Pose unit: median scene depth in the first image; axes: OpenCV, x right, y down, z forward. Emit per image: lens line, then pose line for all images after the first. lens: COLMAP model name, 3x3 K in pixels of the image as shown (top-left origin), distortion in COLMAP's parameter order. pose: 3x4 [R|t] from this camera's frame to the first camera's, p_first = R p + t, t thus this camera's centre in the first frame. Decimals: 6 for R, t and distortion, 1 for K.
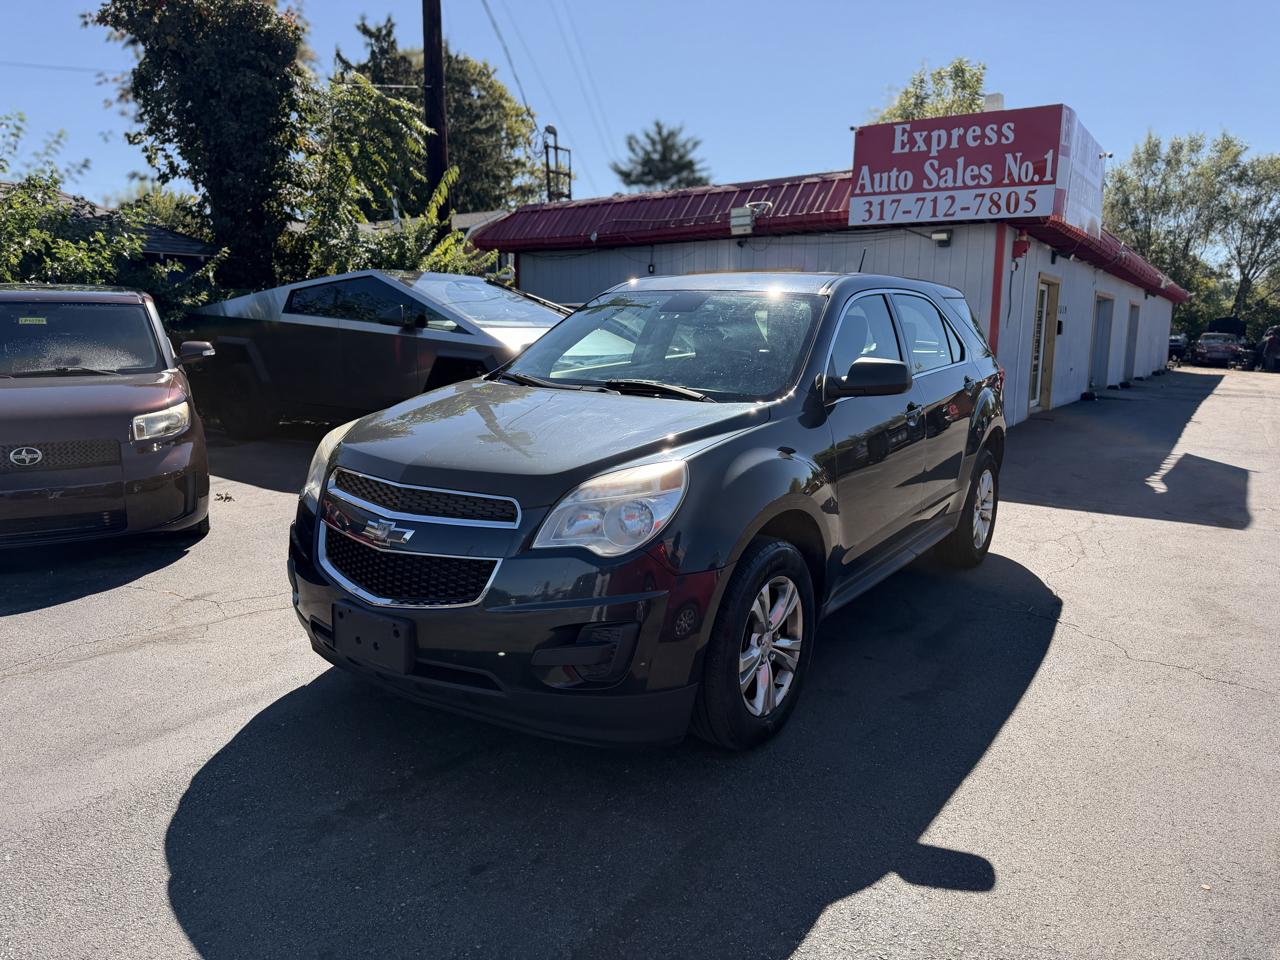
lens RADIAL K [[908.3, 0, 624.4], [0, 908.3, 472.0], [0, 0, 1]] dist [0.025289, -0.033534]
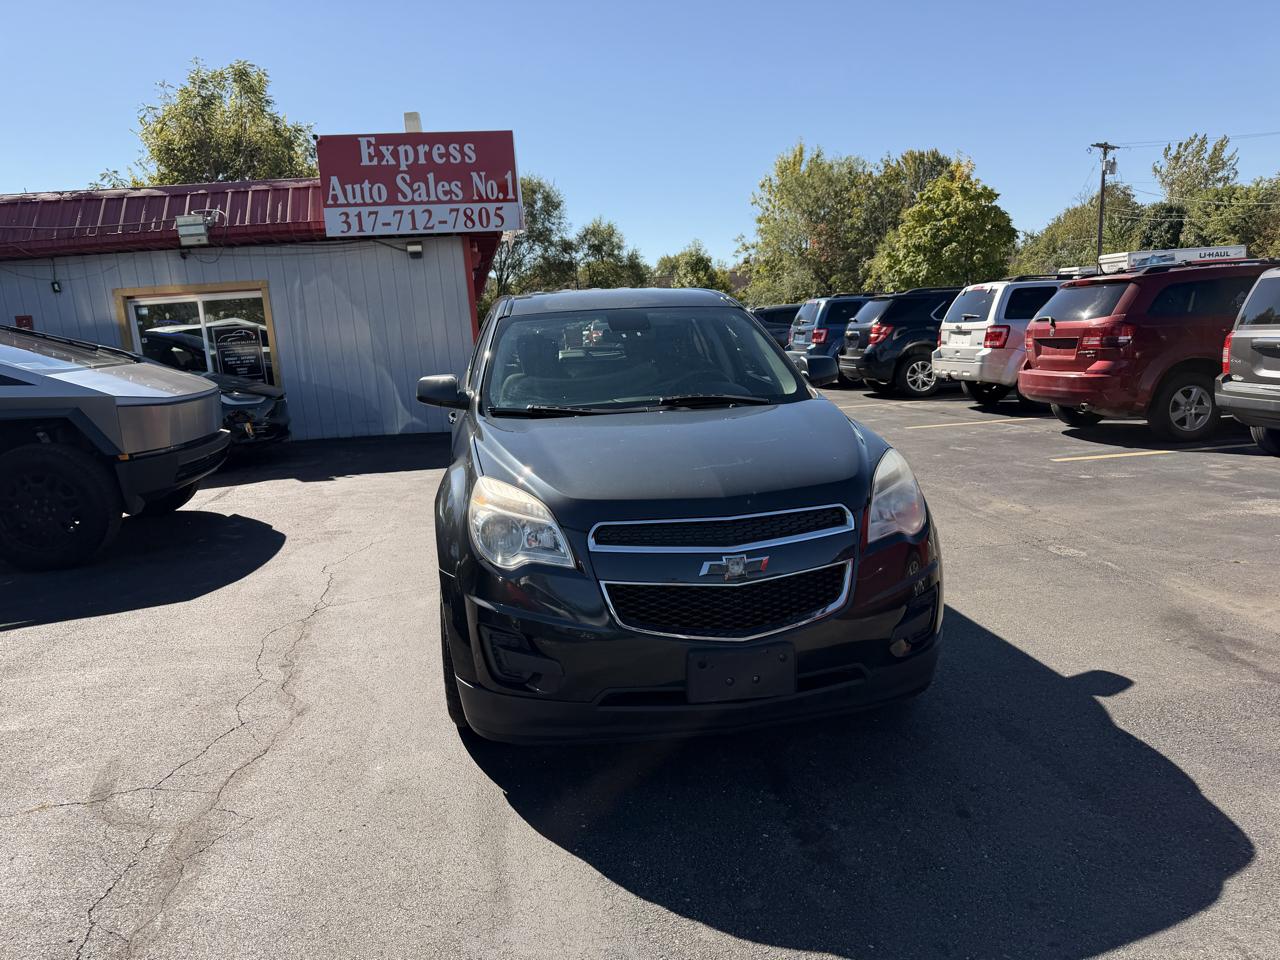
lens RADIAL K [[908.3, 0, 624.0], [0, 908.3, 491.6], [0, 0, 1]] dist [0.025289, -0.033534]
pose [[0.715662, -0.187300, 0.672864, -0.252902], [0.177876, 0.980483, 0.083740, -0.030059], [-0.675417, 0.059757, 0.735011, 0.089527]]
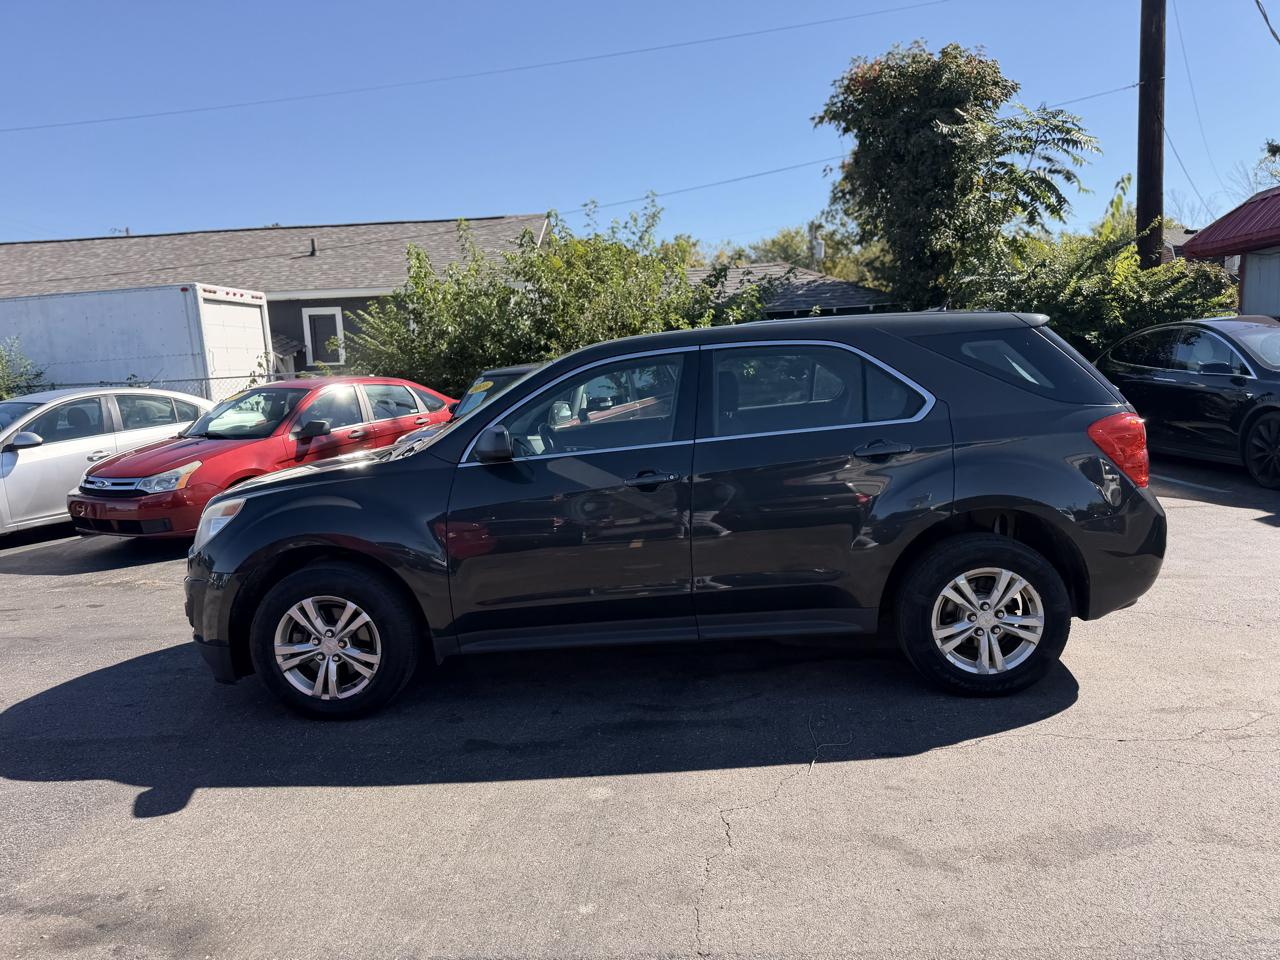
lens RADIAL K [[907.8, 0, 645.6], [0, 907.8, 482.2], [0, 0, 1]] dist [0.027296, -0.032007]
pose [[0.537774, 0.077736, -0.839498, 0.414688], [-0.102759, 0.994360, 0.026250, -0.037112], [0.836803, 0.072150, 0.542729, 0.180355]]
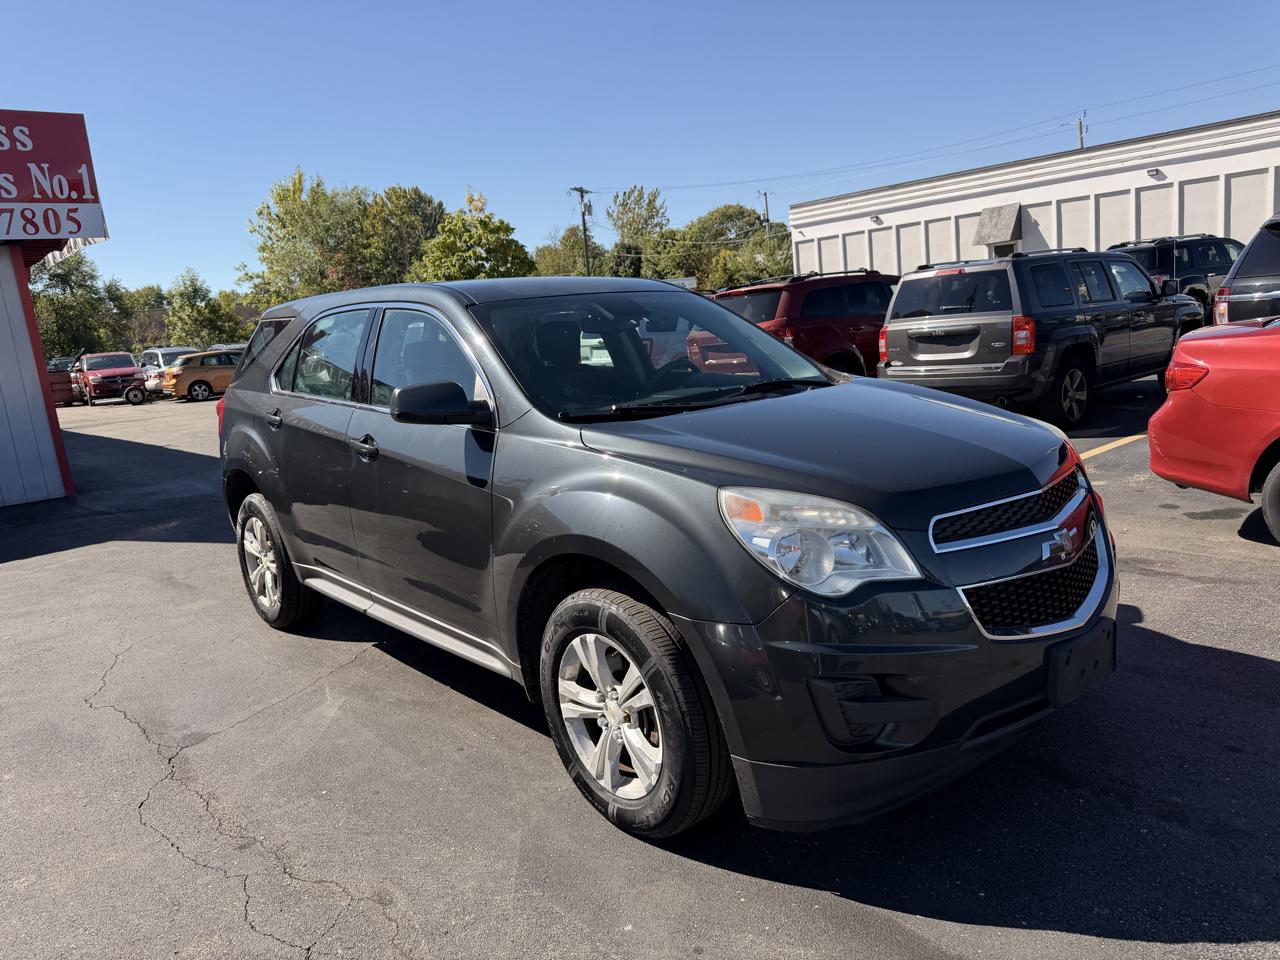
lens RADIAL K [[908.3, 0, 638.4], [0, 908.3, 476.7], [0, 0, 1]] dist [0.025289, -0.033534]
pose [[0.235657, -0.211244, 0.948600, -0.298900], [0.247557, 0.956939, 0.151601, -0.058268], [-0.939777, 0.199107, 0.277804, 0.285828]]
